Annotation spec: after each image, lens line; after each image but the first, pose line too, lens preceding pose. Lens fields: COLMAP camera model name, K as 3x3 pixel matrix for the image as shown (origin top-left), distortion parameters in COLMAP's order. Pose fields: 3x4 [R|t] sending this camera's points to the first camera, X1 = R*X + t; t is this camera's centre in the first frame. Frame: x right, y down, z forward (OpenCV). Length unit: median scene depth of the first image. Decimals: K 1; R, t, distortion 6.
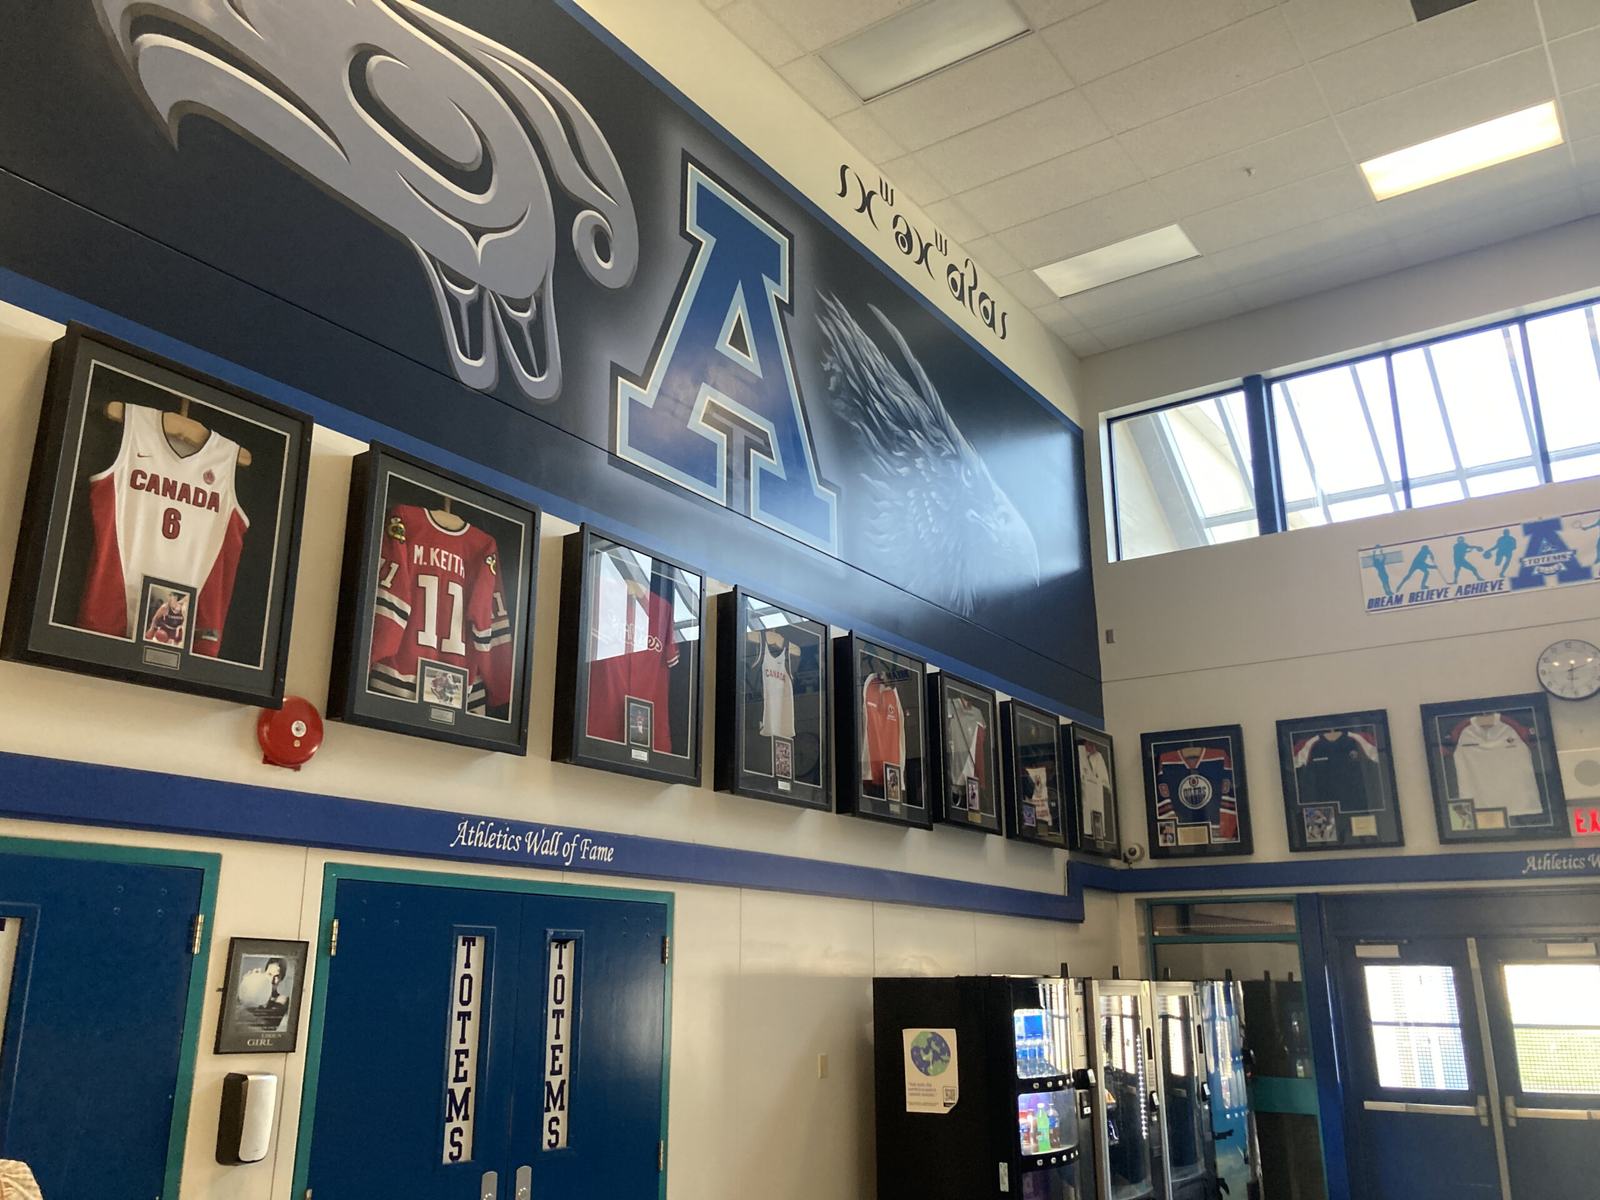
lens RADIAL K [[1291.1, 0, 801.1], [0, 1291.1, 597.5], [0, 0, 1]] dist [0.023596, -0.017863]
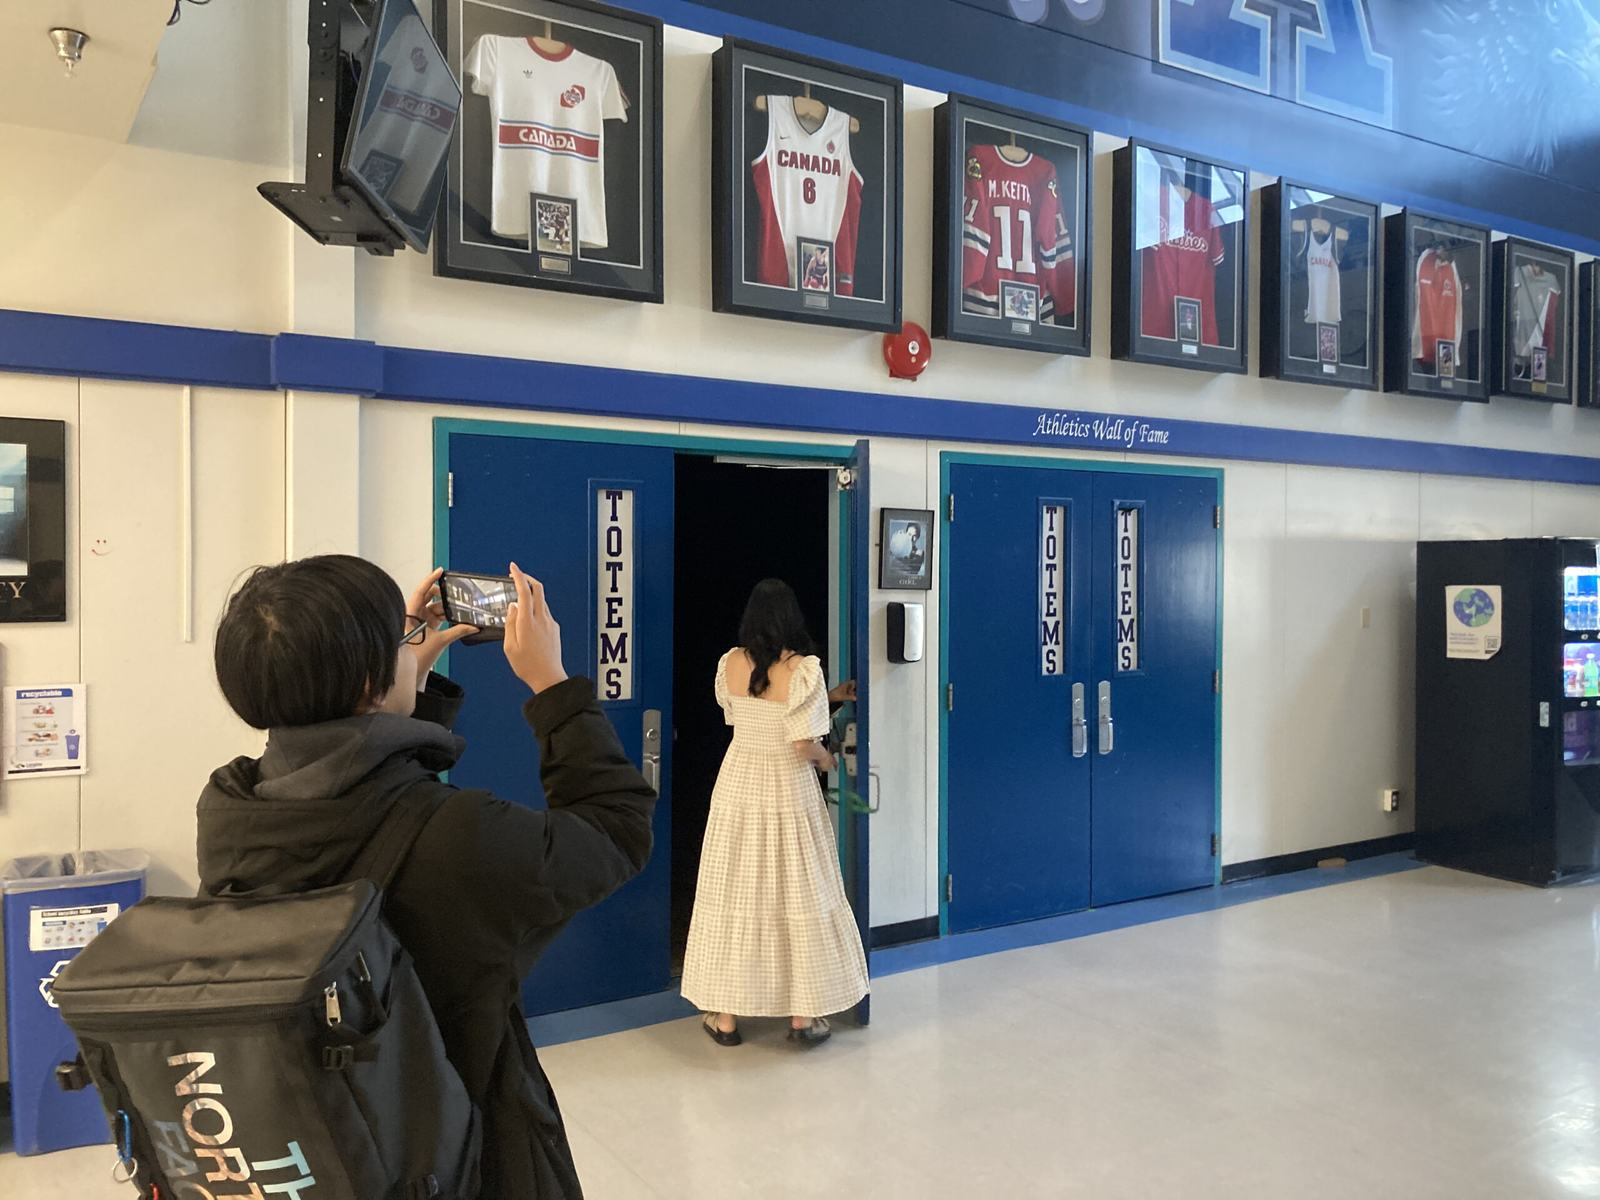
lens RADIAL K [[1291.1, 0, 783.0], [0, 1291.1, 595.5], [0, 0, 1]] dist [0.023596, -0.017863]
pose [[0.918684, 0.012855, -0.394785, -0.003148], [0.109007, 0.952405, 0.284678, -0.034722], [0.379655, -0.304563, 0.873558, -0.191659]]
